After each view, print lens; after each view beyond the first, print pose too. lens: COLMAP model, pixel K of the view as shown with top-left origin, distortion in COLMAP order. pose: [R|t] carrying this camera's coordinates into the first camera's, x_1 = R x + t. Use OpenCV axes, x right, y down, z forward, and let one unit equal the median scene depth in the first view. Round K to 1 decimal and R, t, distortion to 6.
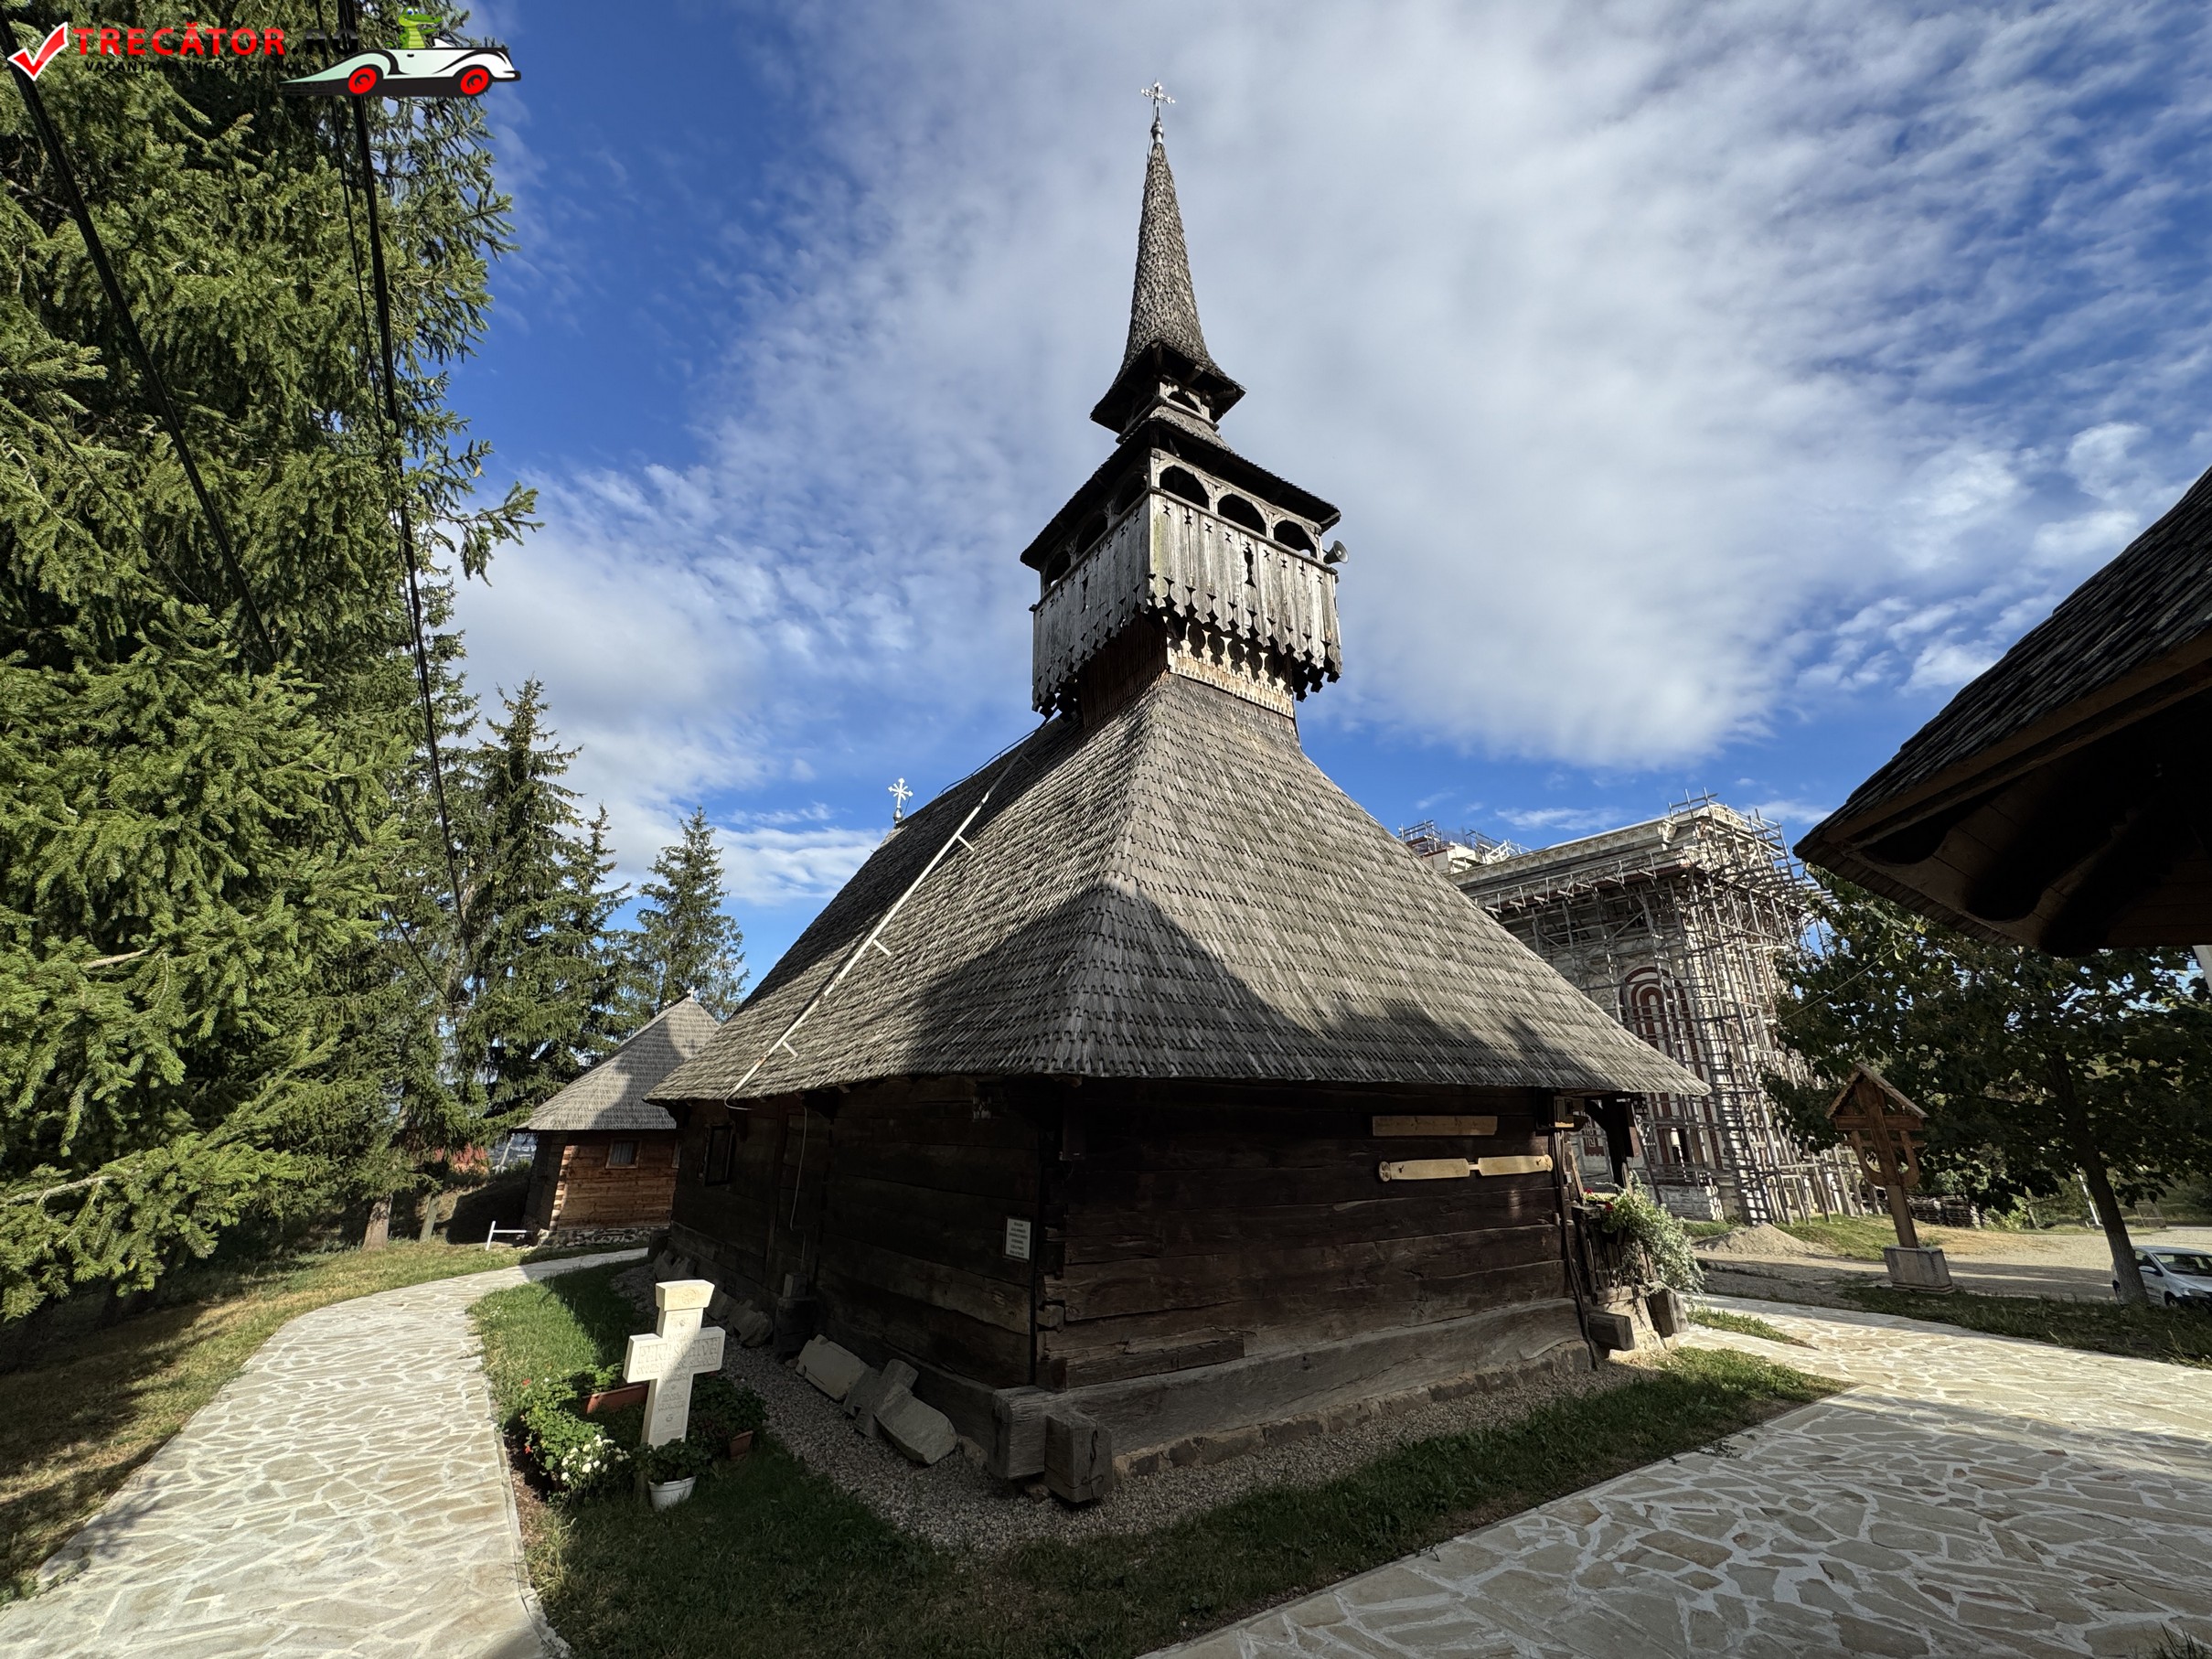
lens RADIAL K [[881.4, 0, 1115.2], [0, 881.4, 823.4], [0, 0, 1]] dist [0.008886, 0.000006]
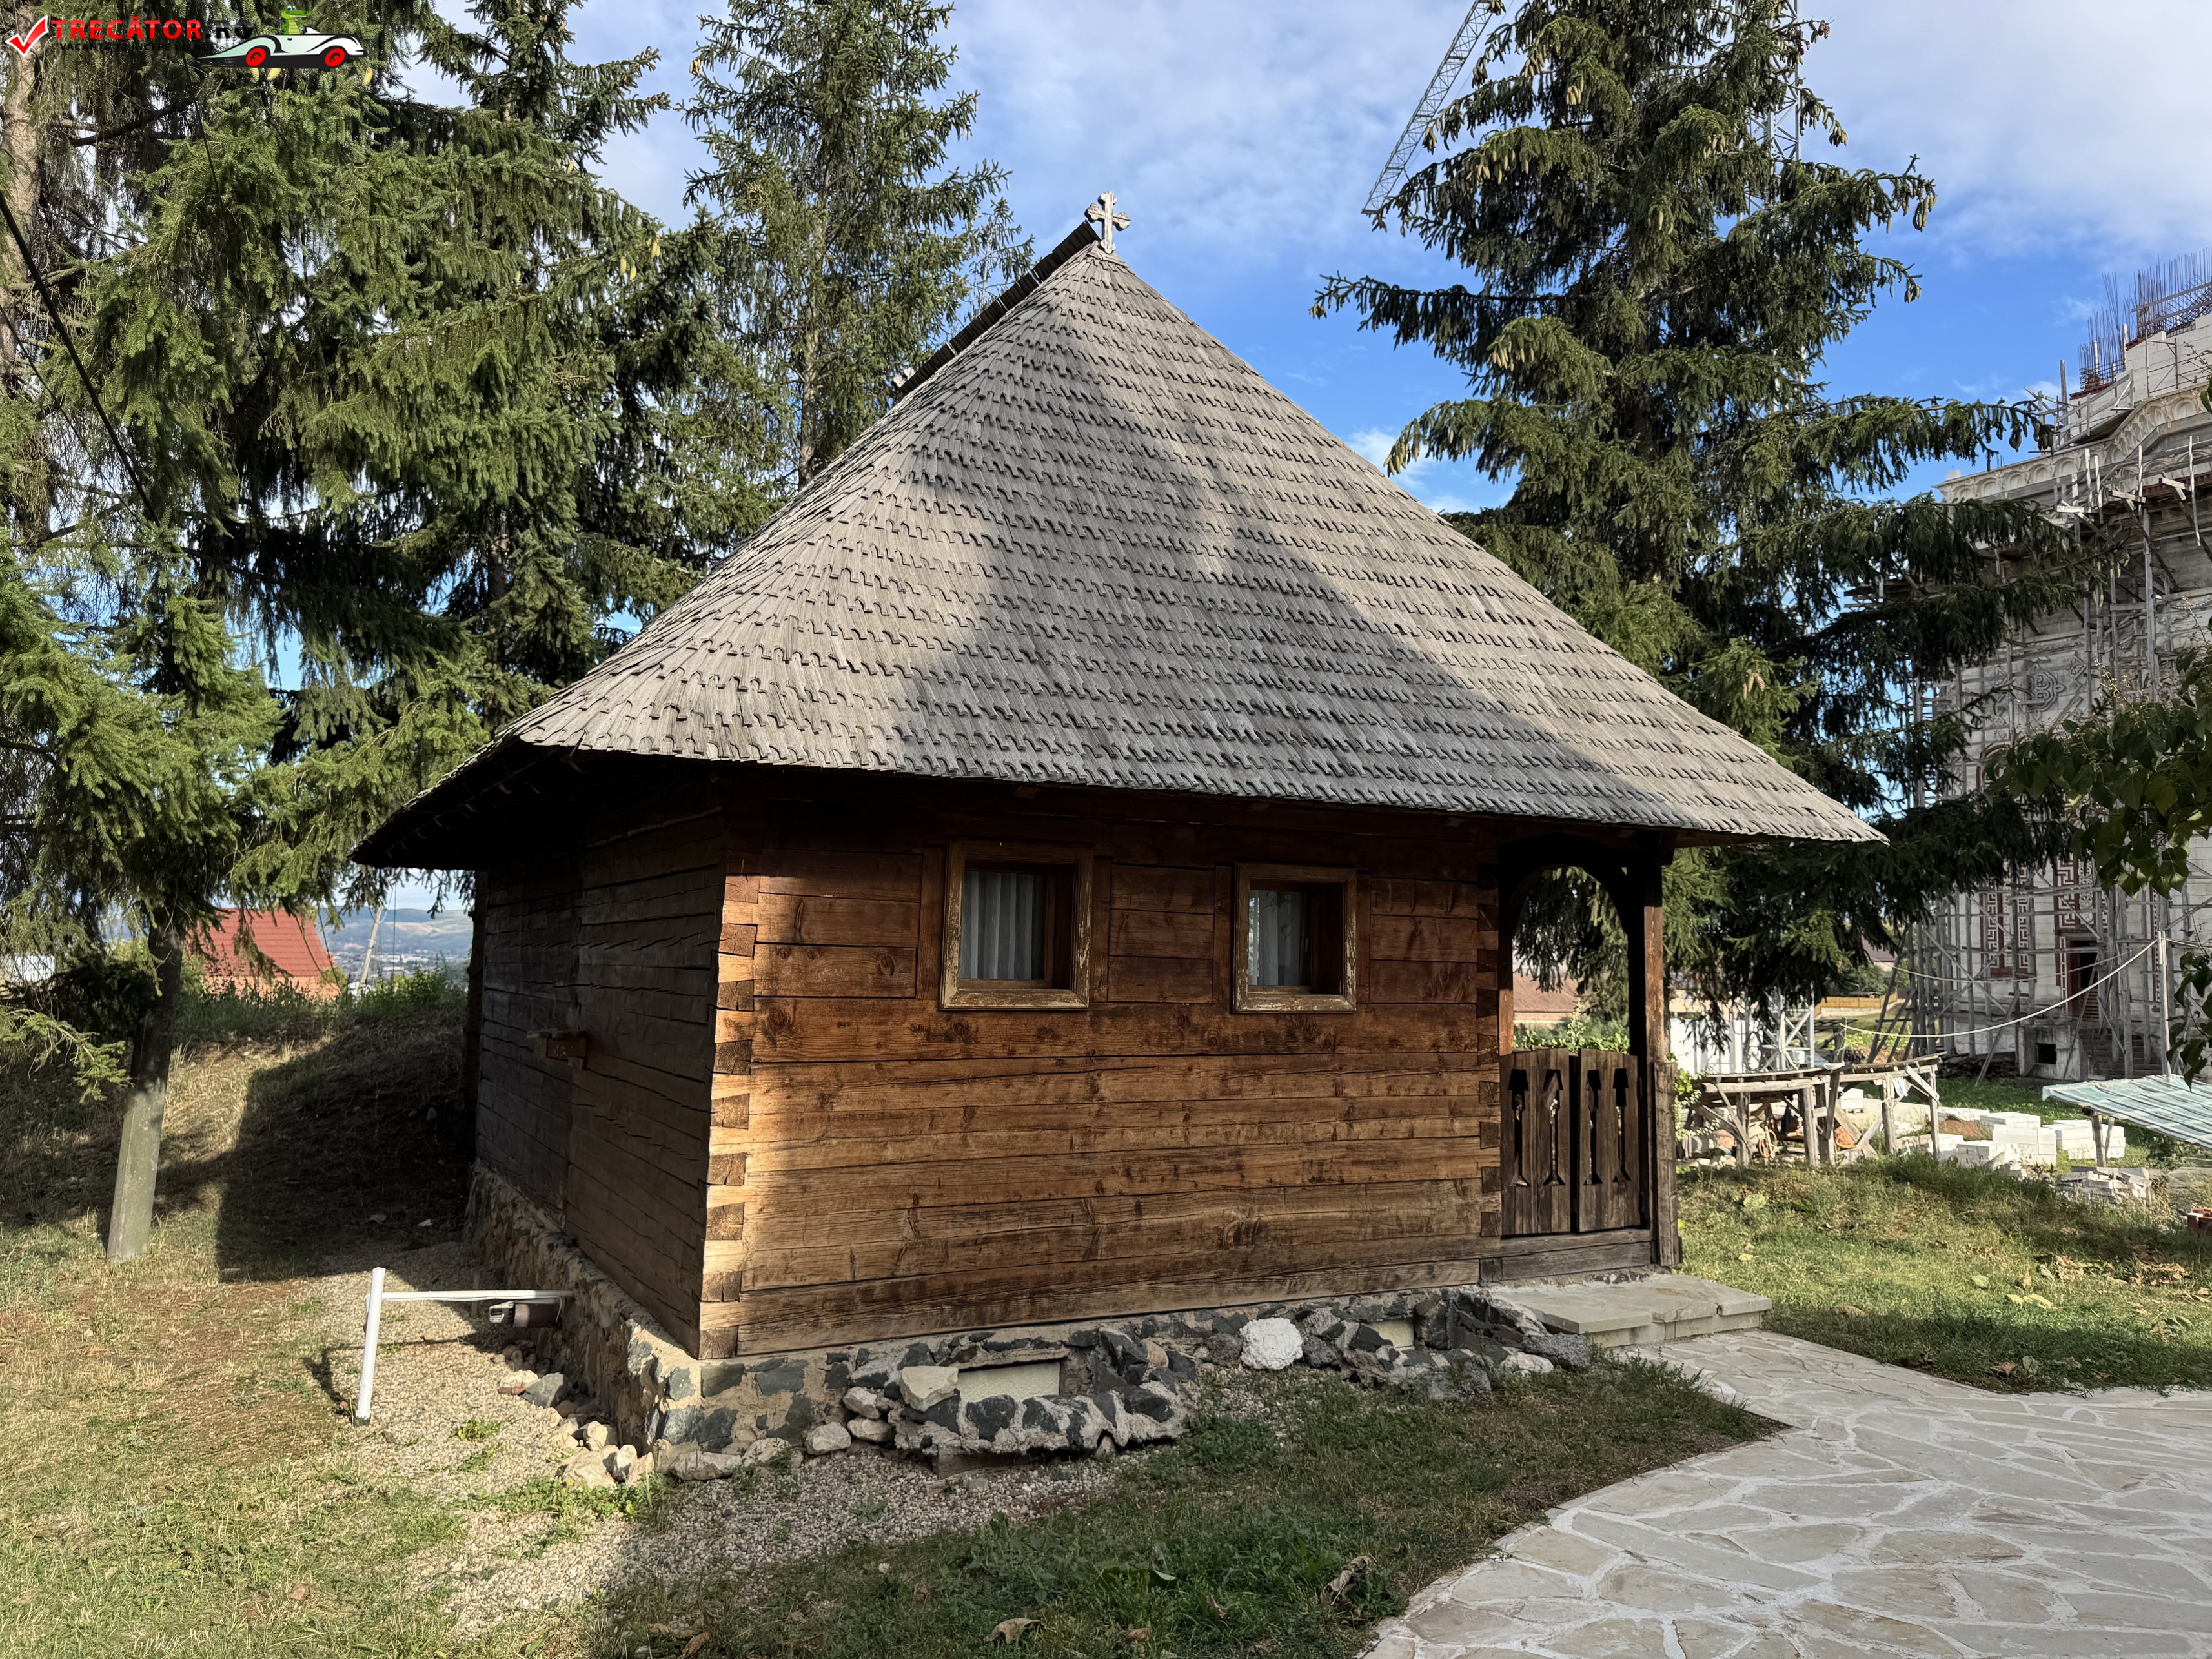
lens RADIAL K [[1552.7, 0, 1106.0], [0, 1552.7, 829.5], [0, 0, 1]] dist [0.106951, -0.001238]
pose [[0.989005, 0.014125, -0.147204, -0.902762], [0.024357, 0.966272, 0.256369, 0.502760], [0.145860, -0.257136, 0.955304, 1.303967]]
